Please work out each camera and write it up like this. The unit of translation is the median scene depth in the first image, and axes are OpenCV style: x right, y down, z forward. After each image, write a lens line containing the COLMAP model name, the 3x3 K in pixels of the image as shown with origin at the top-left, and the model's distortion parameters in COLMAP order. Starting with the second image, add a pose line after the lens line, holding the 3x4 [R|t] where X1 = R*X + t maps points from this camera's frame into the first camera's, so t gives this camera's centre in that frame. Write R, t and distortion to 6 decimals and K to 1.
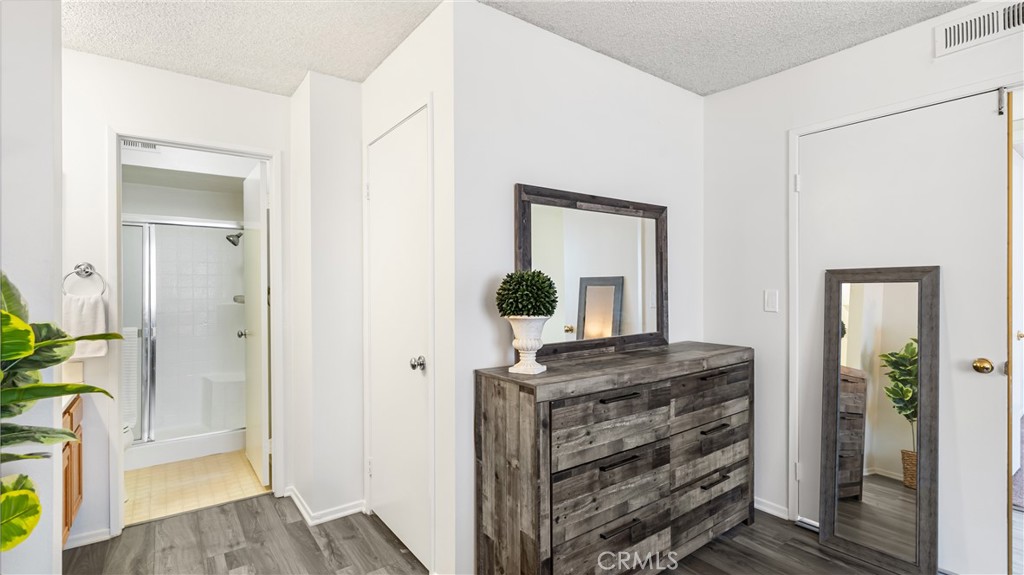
lens RADIAL K [[469.2, 0, 510.7], [0, 469.2, 282.1], [0, 0, 1]] dist [-0.001065, 0.001486]
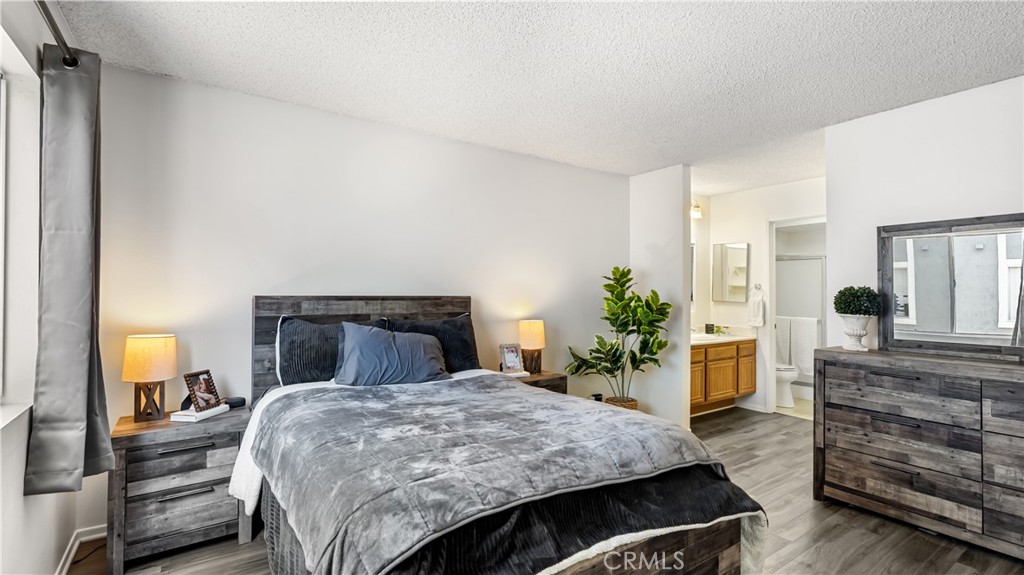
lens RADIAL K [[469.2, 0, 511.3], [0, 469.2, 287.3], [0, 0, 1]] dist [-0.001065, 0.001486]
pose [[-0.032436, -0.006008, -0.999456, 1.640014], [-0.004705, 0.999972, -0.005859, -0.005960], [0.999463, 0.004512, -0.032463, -0.108796]]
